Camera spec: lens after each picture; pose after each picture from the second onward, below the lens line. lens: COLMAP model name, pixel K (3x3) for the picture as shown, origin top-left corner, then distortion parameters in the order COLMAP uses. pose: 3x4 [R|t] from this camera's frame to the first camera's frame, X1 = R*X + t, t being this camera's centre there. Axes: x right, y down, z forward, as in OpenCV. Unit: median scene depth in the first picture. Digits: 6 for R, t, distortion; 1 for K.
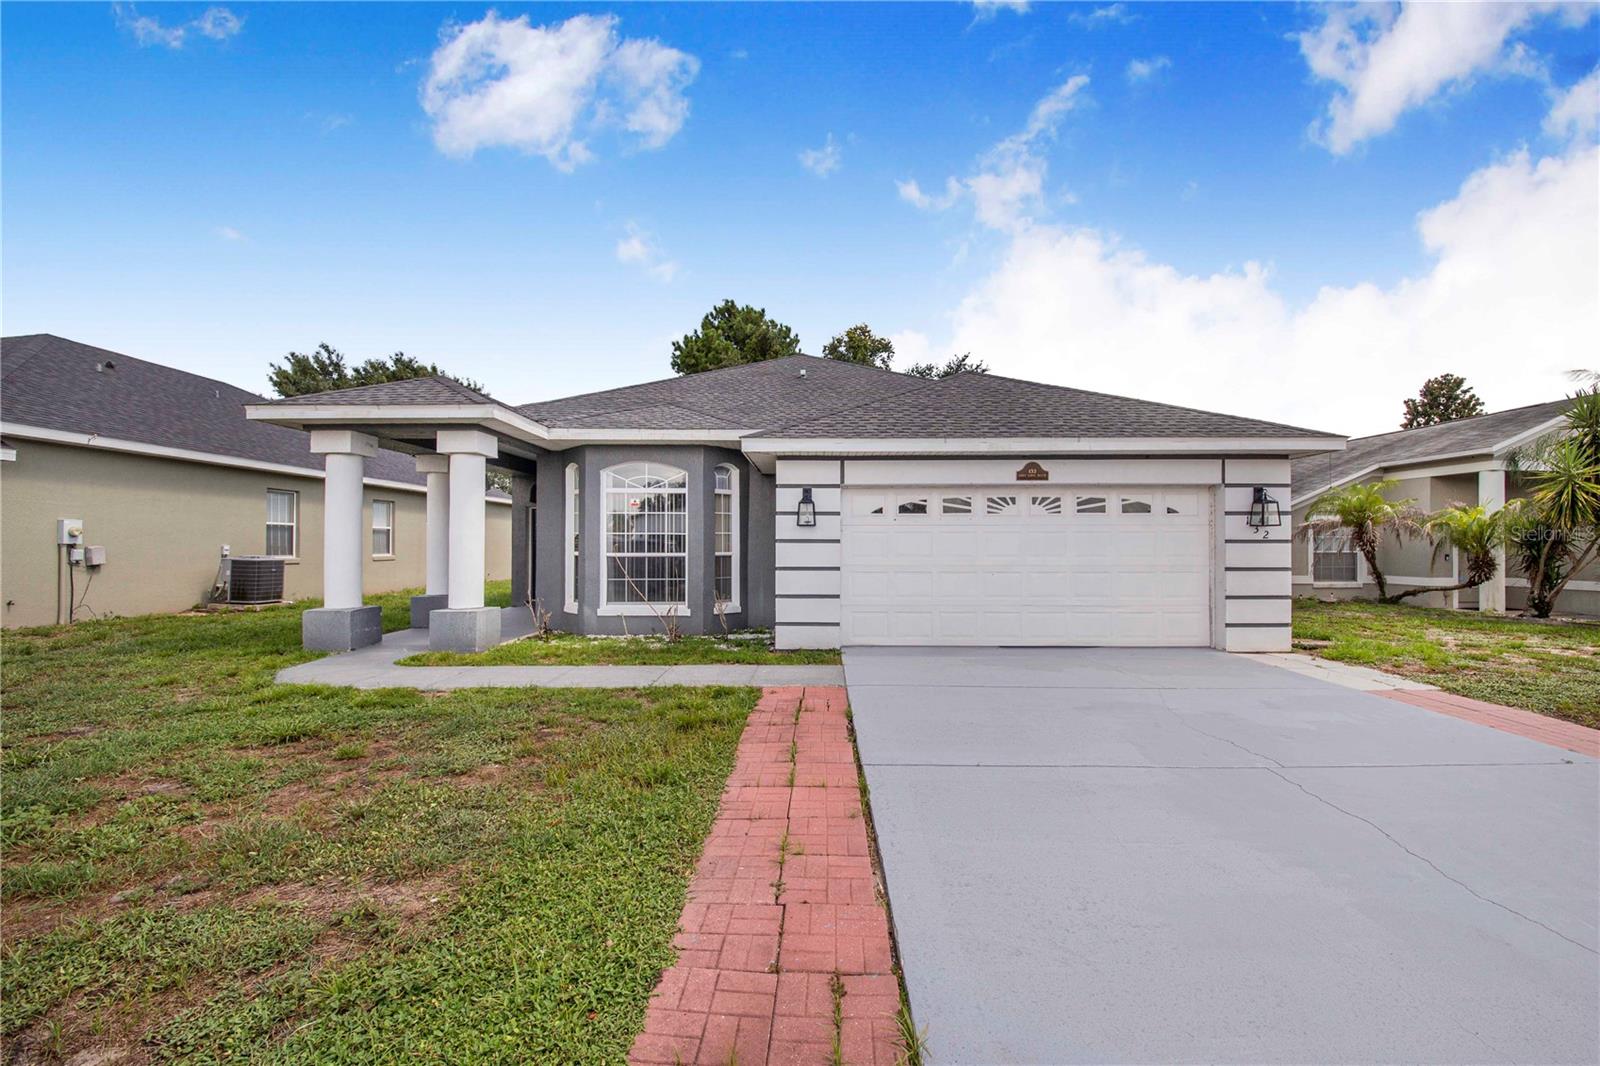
lens RADIAL K [[640.9, 0, 806.9], [0, 640.9, 542.4], [0, 0, 1]] dist [0.016470, -0.003052]
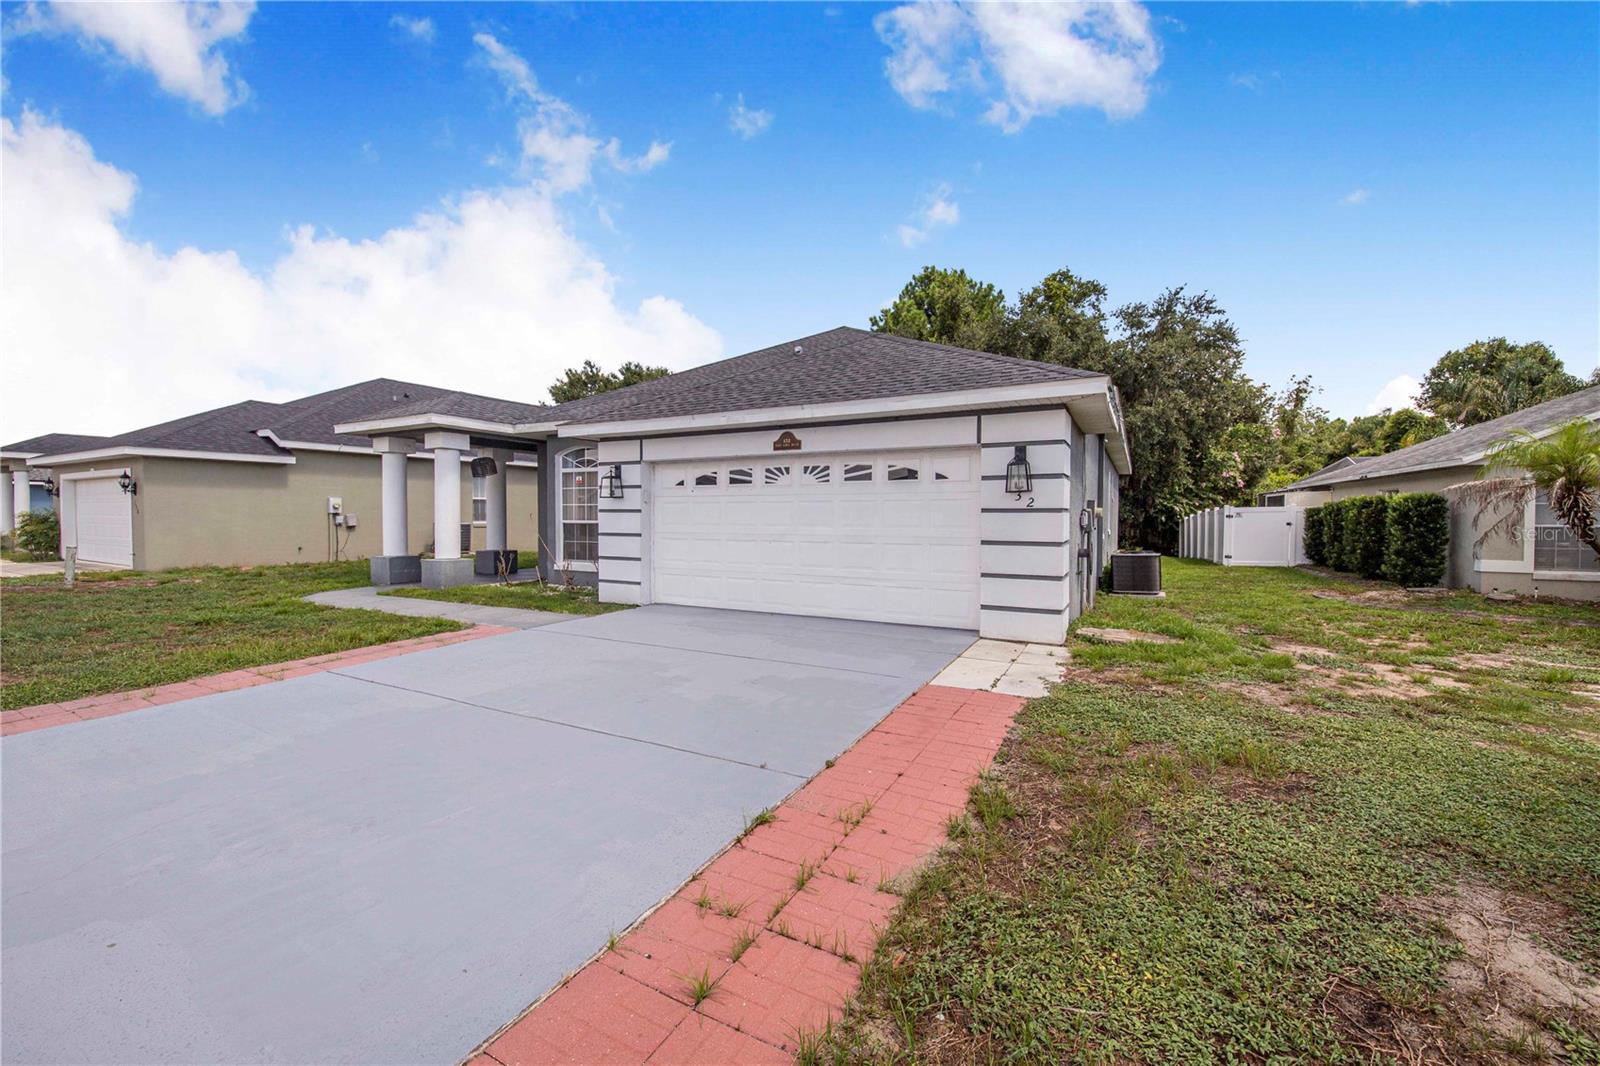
lens RADIAL K [[640.9, 0, 805.5], [0, 640.9, 526.4], [0, 0, 1]] dist [0.016470, -0.003052]
pose [[0.888244, 0.009685, -0.459271, 0.697770], [0.001005, 0.999734, 0.023024, -0.000248], [0.459372, -0.020912, 0.887998, 0.102240]]
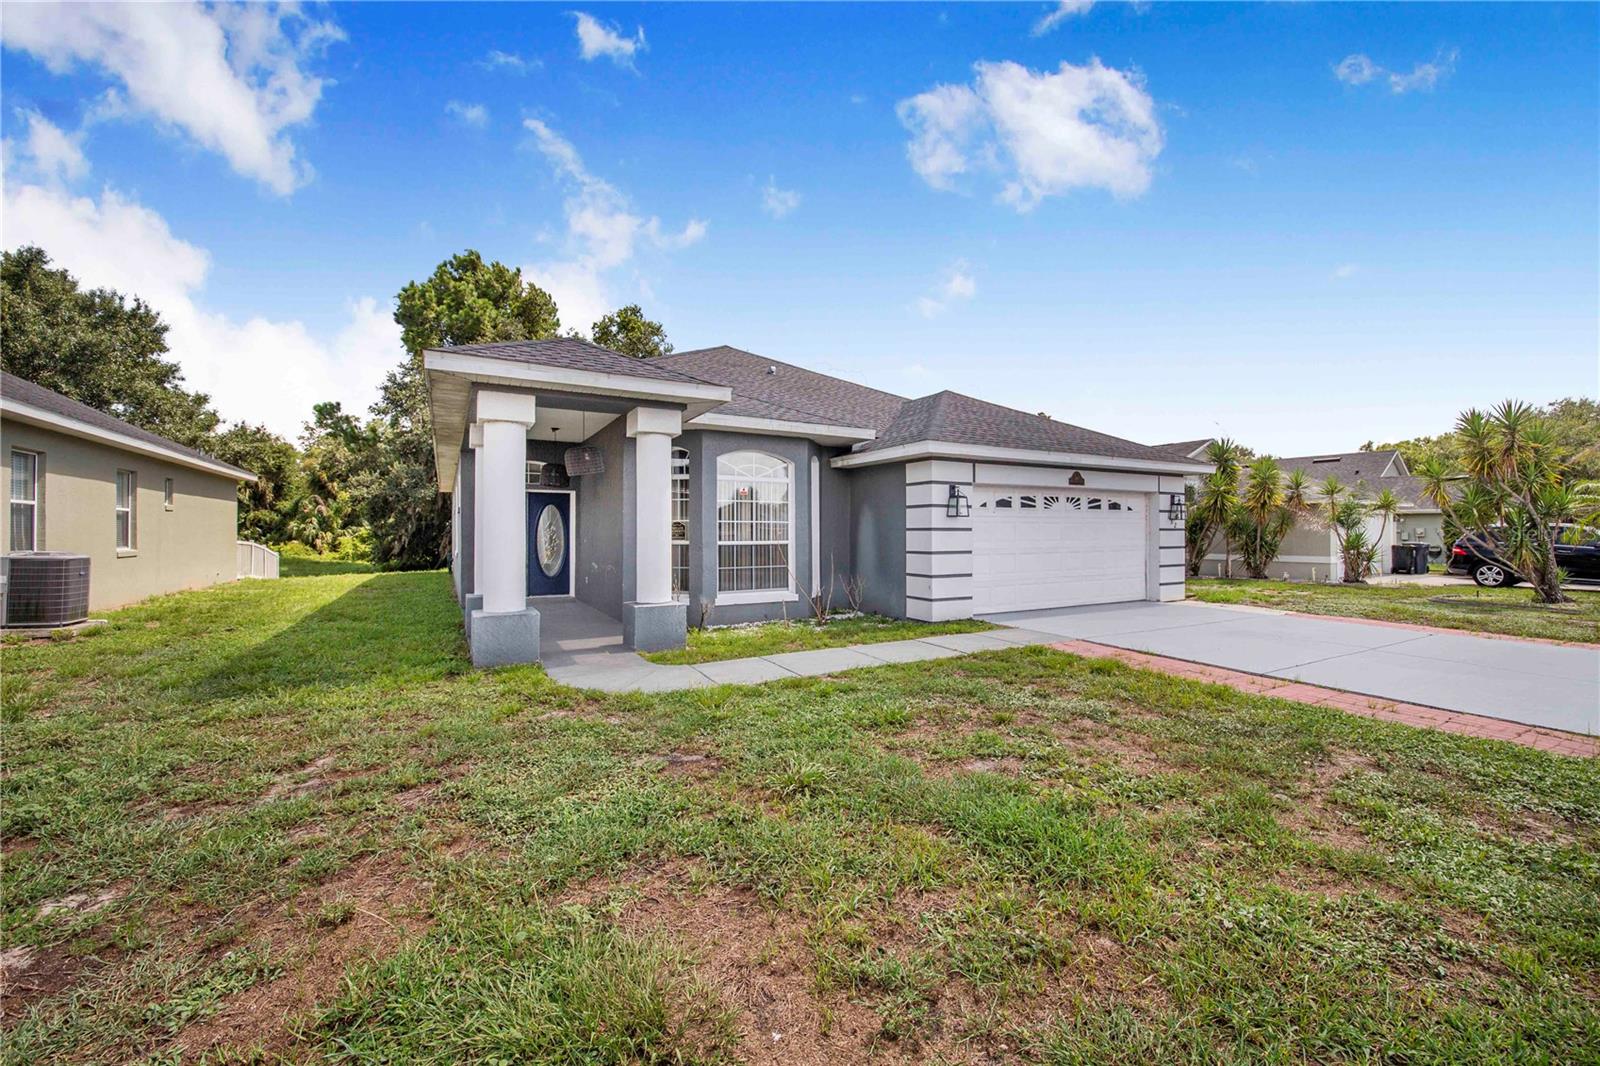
lens RADIAL K [[640.9, 0, 796.1], [0, 640.9, 524.7], [0, 0, 1]] dist [0.016470, -0.003052]
pose [[0.869040, 0.002385, 0.494736, -0.704077], [0.000146, 0.999987, -0.005078, -0.004529], [-0.494742, 0.004485, 0.869028, 0.089115]]
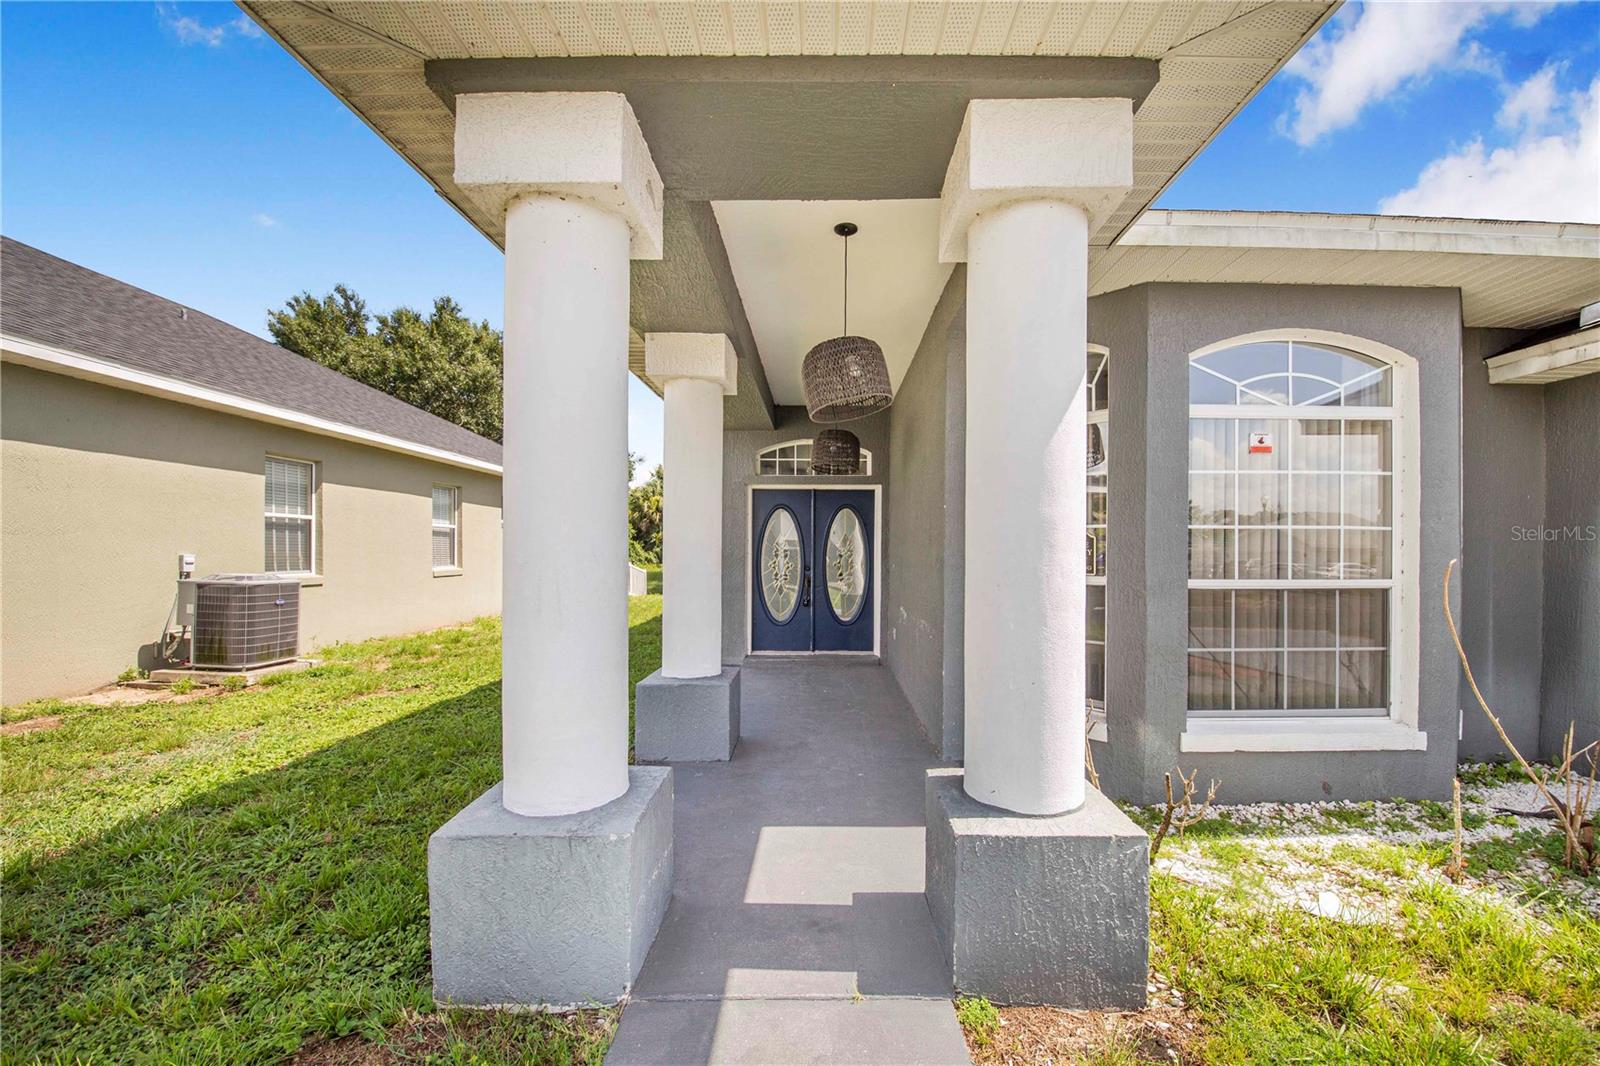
lens RADIAL K [[640.9, 0, 823.4], [0, 640.9, 551.2], [0, 0, 1]] dist [0.016470, -0.003052]
pose [[0.999852, 0.000675, 0.017184, -0.536353], [-0.000783, 0.999980, 0.006291, -0.002458], [-0.017179, -0.006304, 0.999833, 0.639192]]
